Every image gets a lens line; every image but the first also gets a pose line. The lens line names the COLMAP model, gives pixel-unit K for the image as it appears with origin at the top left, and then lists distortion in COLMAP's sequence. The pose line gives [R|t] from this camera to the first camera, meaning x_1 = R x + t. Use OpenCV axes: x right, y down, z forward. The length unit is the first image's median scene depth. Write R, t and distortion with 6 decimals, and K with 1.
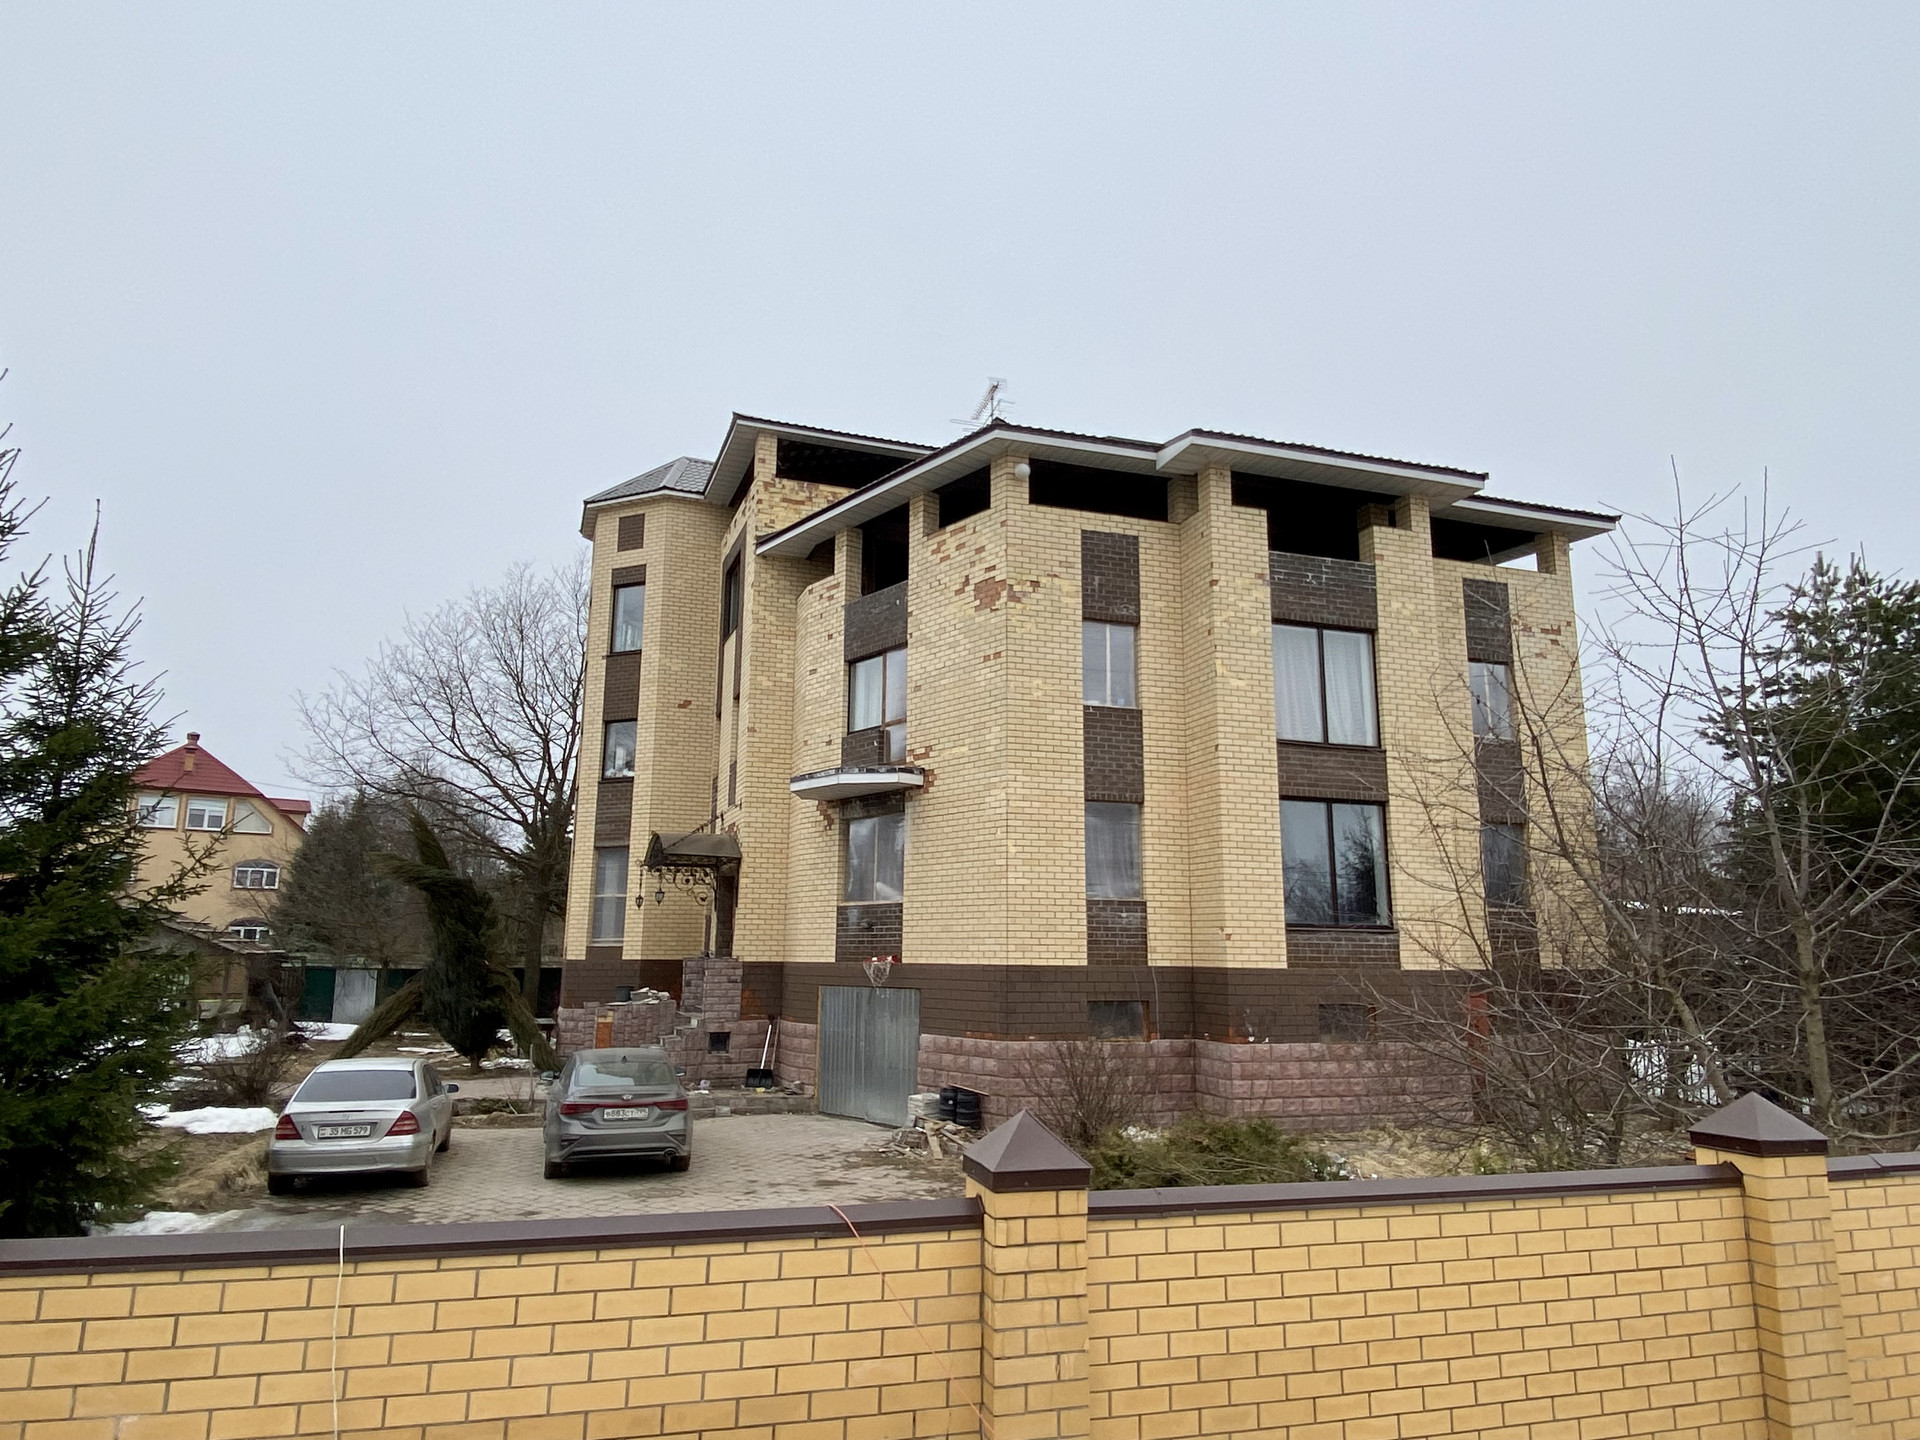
lens RADIAL K [[1187.6, 0, 960.0], [0, 1187.6, 720.0], [0, 0, 1]] dist [0.030997, 0.000476]
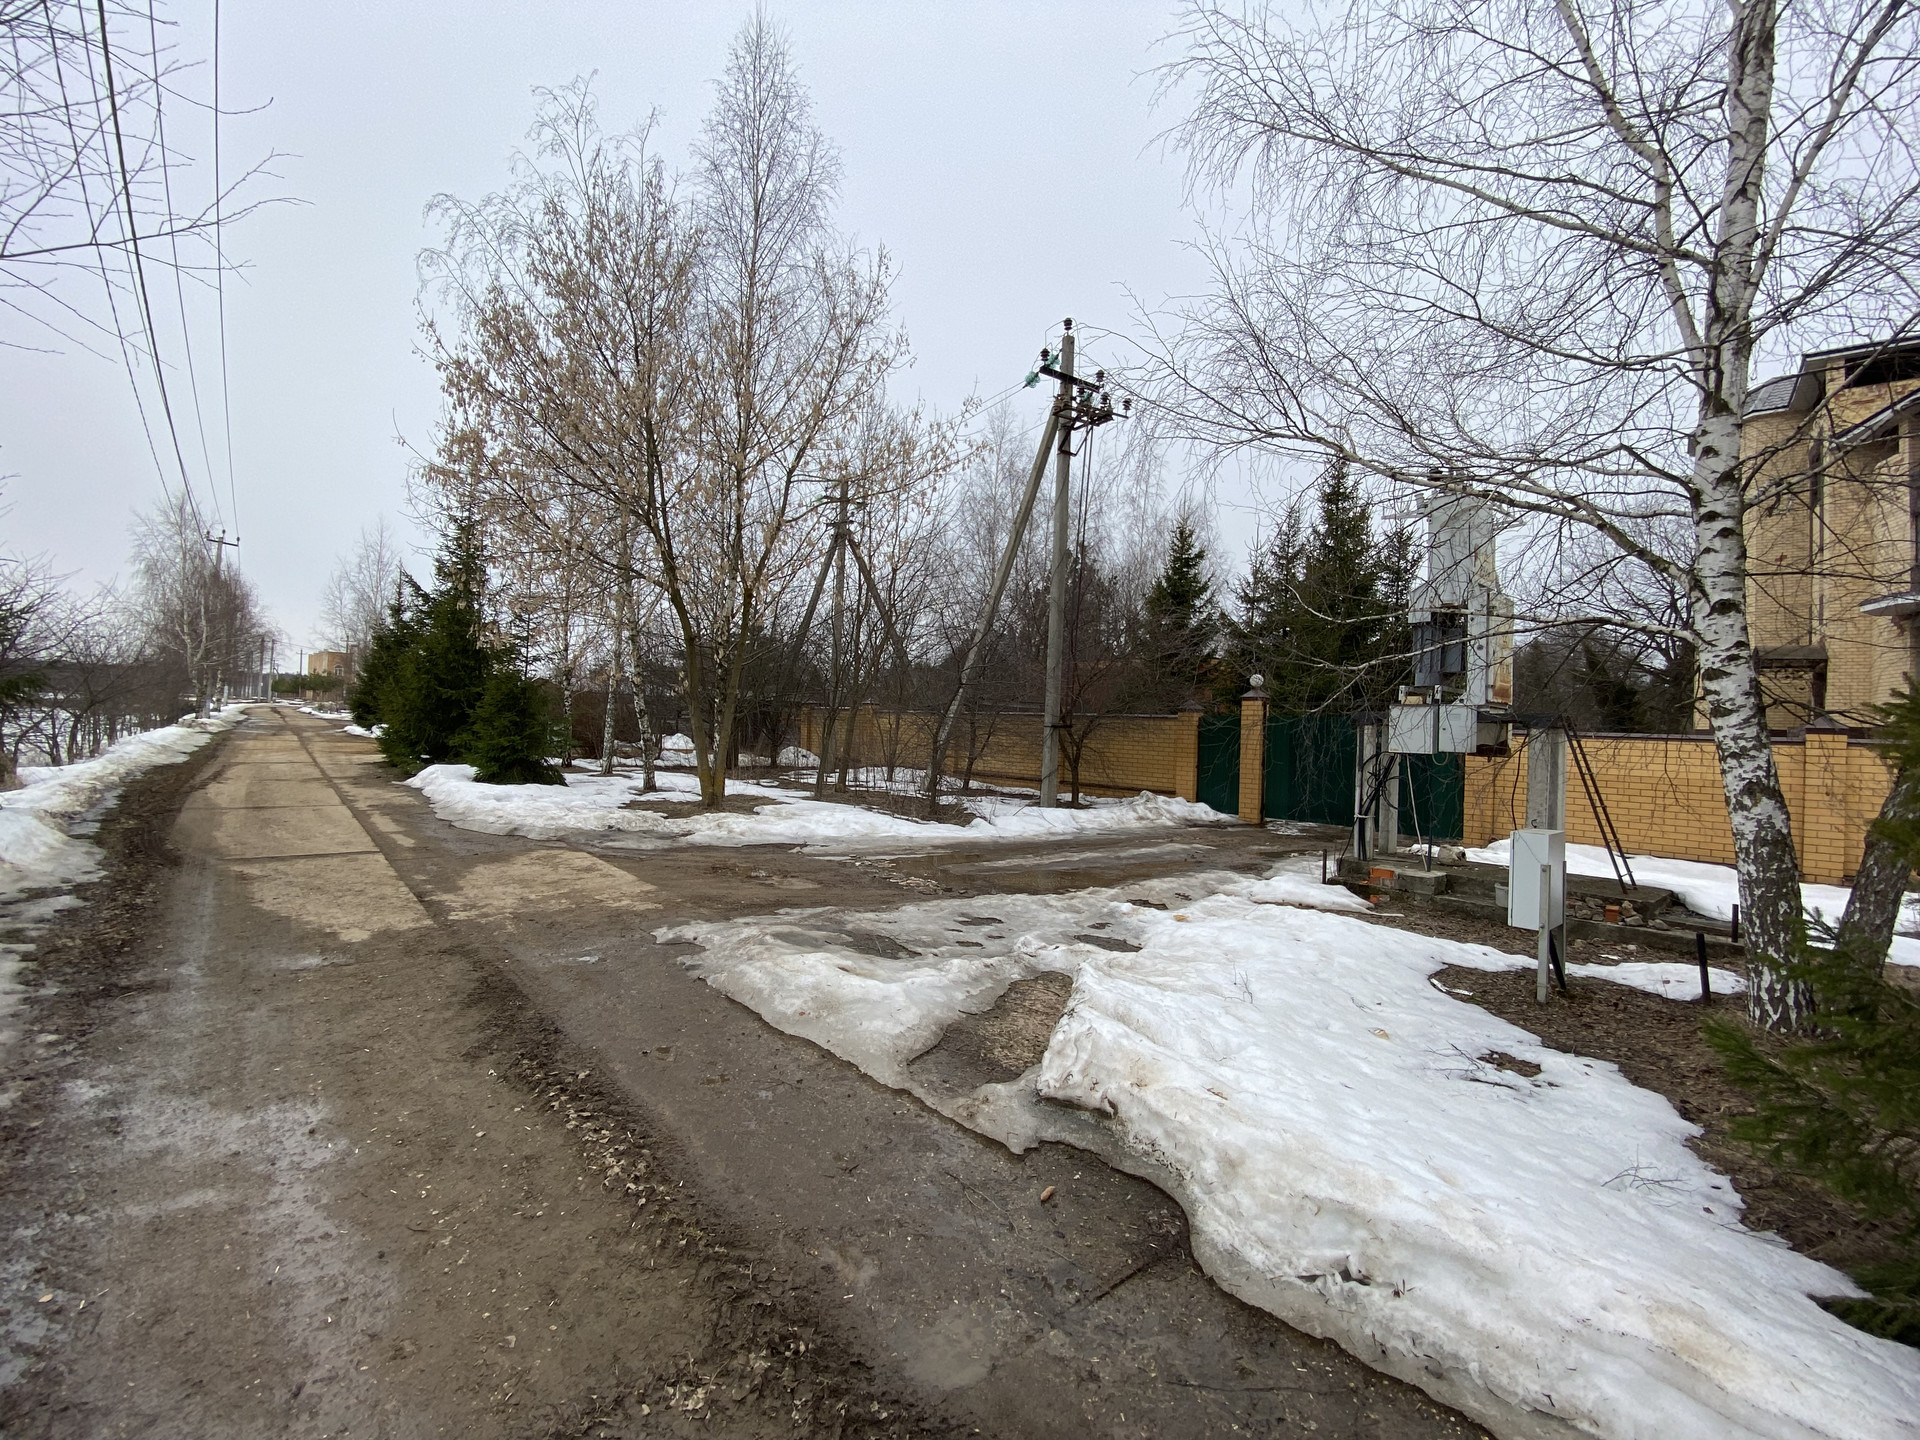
lens RADIAL K [[780.2, 0, 956.4], [0, 780.2, 730.8], [0, 0, 1]] dist [0.024837, -0.024655]
pose [[0.460687, 0.010113, -0.887505, 0.183471], [0.138521, 0.986863, 0.083149, -0.028875], [0.876687, -0.161244, 0.453234, -0.434837]]
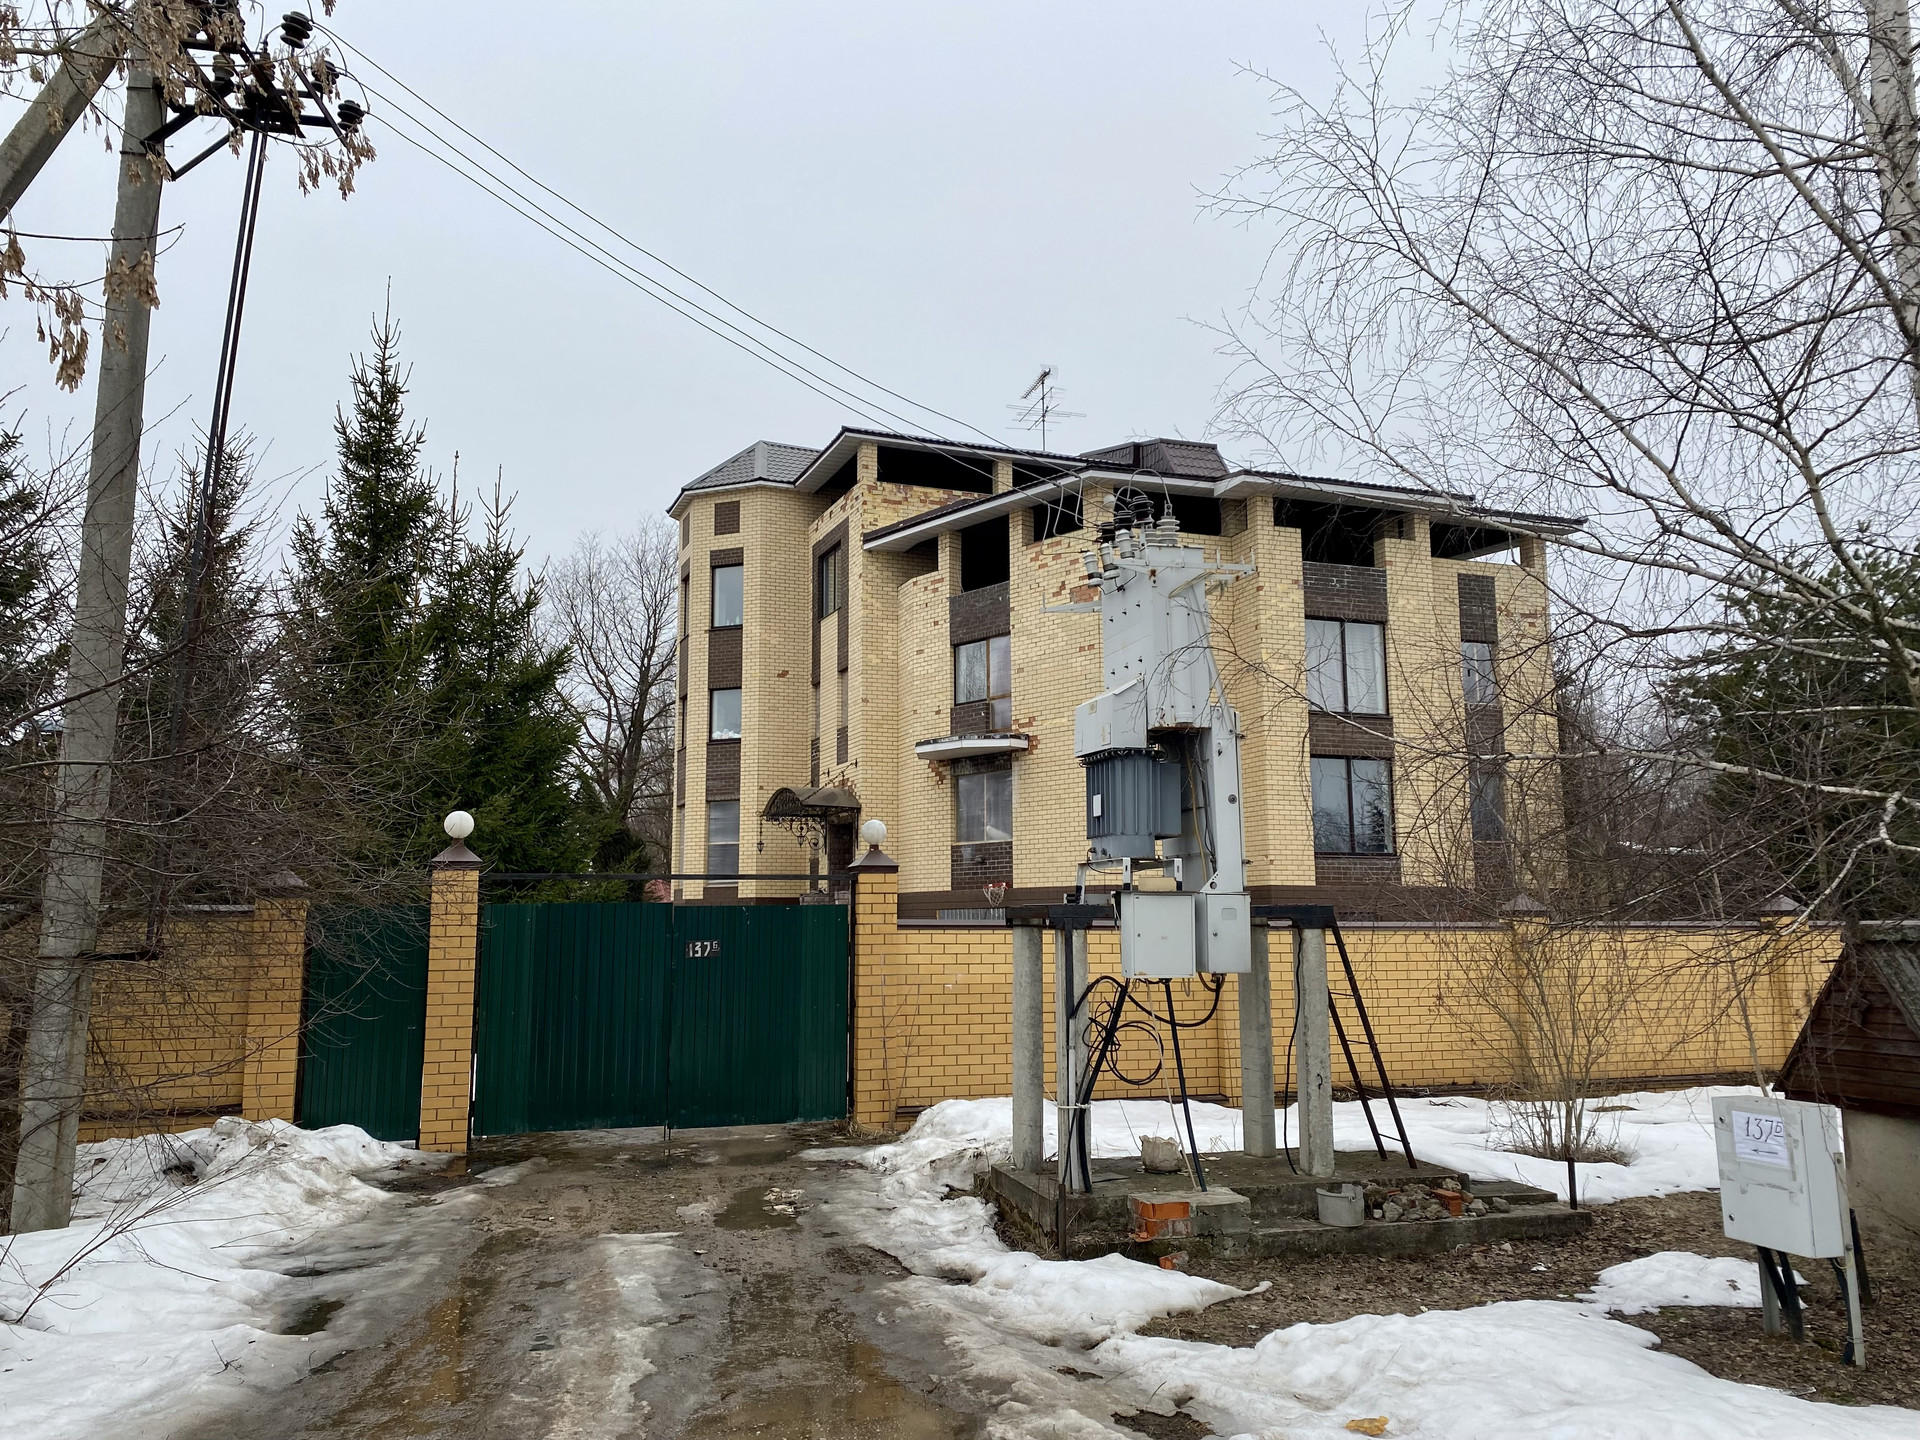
lens RADIAL K [[1438.8, 0, 960.0], [0, 1438.8, 720.0], [0, 0, 1]] dist [0.074526, -0.047934]
pose [[0.999323, -0.009533, 0.035547, -0.140505], [0.007666, 0.998603, 0.052277, -0.049363], [-0.035995, -0.051969, 0.998000, -0.463241]]
